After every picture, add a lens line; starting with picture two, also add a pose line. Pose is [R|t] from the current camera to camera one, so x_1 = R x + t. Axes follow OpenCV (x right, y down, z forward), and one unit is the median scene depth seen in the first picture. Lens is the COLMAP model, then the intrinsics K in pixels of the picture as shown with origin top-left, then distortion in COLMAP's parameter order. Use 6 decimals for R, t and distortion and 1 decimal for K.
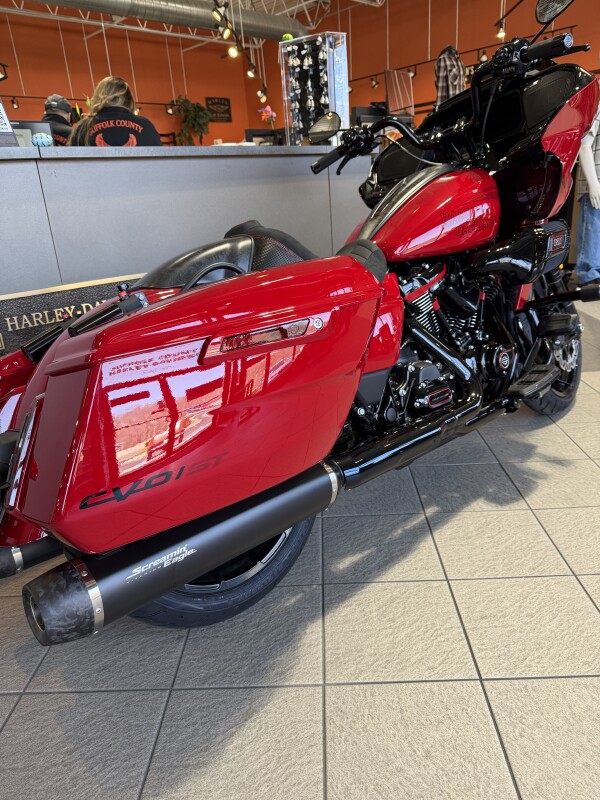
lens RADIAL K [[577.8, 0, 301.0], [0, 577.8, 398.4], [0, 0, 1]] dist [0.015248, -0.015197]
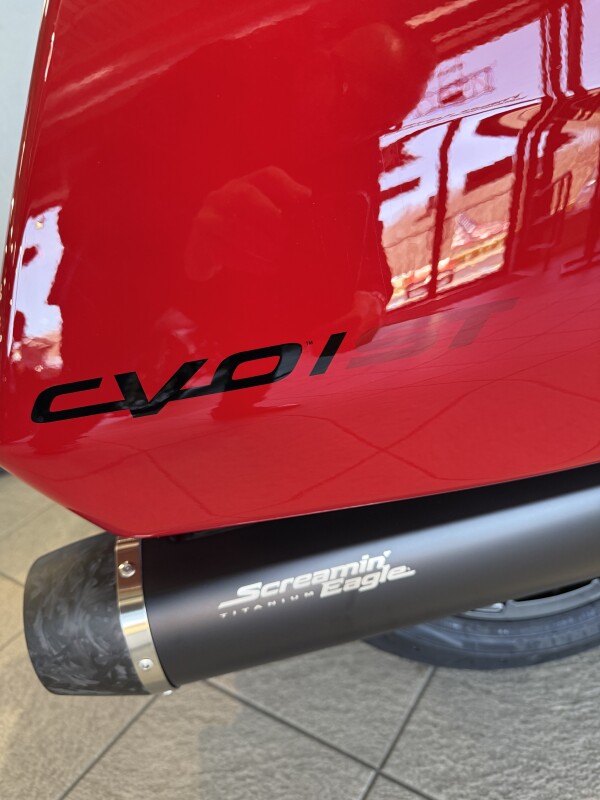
lens RADIAL K [[577.8, 0, 299.4], [0, 577.8, 398.3], [0, 0, 1]] dist [0.015248, -0.015197]
pose [[0.827251, 0.144800, -0.542853, -0.043287], [-0.063151, 0.984059, 0.166251, 0.076051], [0.558273, -0.103250, 0.823208, 0.560992]]
